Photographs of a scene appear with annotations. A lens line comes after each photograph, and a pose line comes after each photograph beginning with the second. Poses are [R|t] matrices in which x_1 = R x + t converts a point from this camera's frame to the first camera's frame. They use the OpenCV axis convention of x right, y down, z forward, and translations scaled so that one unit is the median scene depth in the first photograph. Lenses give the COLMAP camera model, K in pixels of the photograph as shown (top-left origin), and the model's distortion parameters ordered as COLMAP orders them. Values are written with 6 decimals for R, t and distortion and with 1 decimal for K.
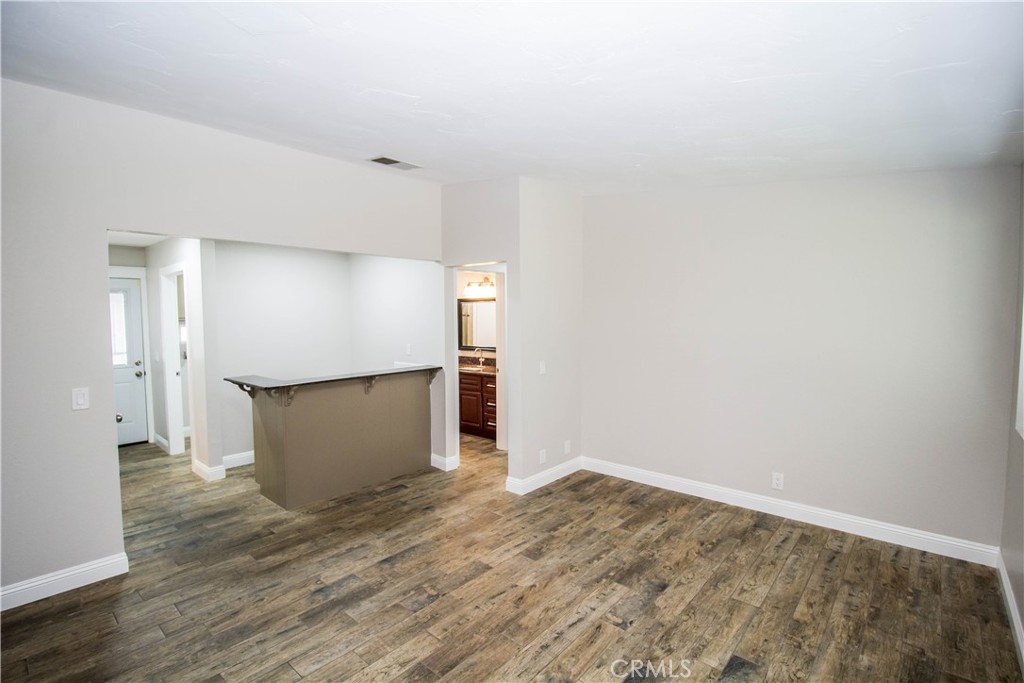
lens RADIAL K [[475.5, 0, 513.7], [0, 475.5, 338.4], [0, 0, 1]] dist [-0.000704, -0.013544]
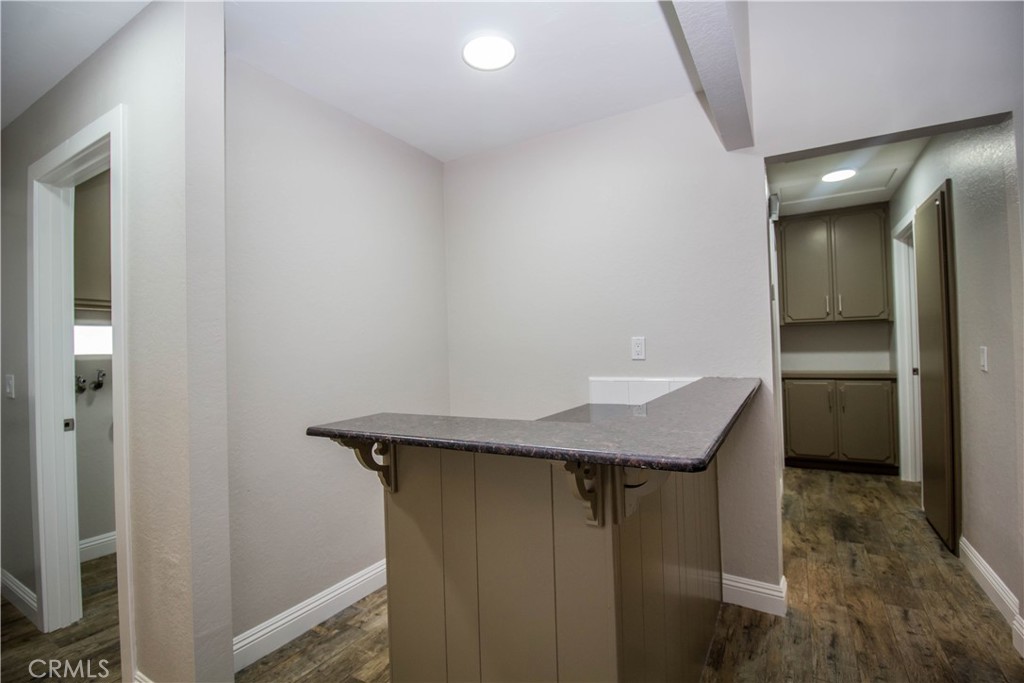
lens RADIAL K [[475.5, 0, 513.7], [0, 475.5, 338.4], [0, 0, 1]] dist [-0.000704, -0.013544]
pose [[0.982672, -0.019469, 0.184328, -0.445930], [0.033525, 0.996736, -0.073446, 0.047228], [-0.182296, 0.078353, 0.980117, 0.581842]]
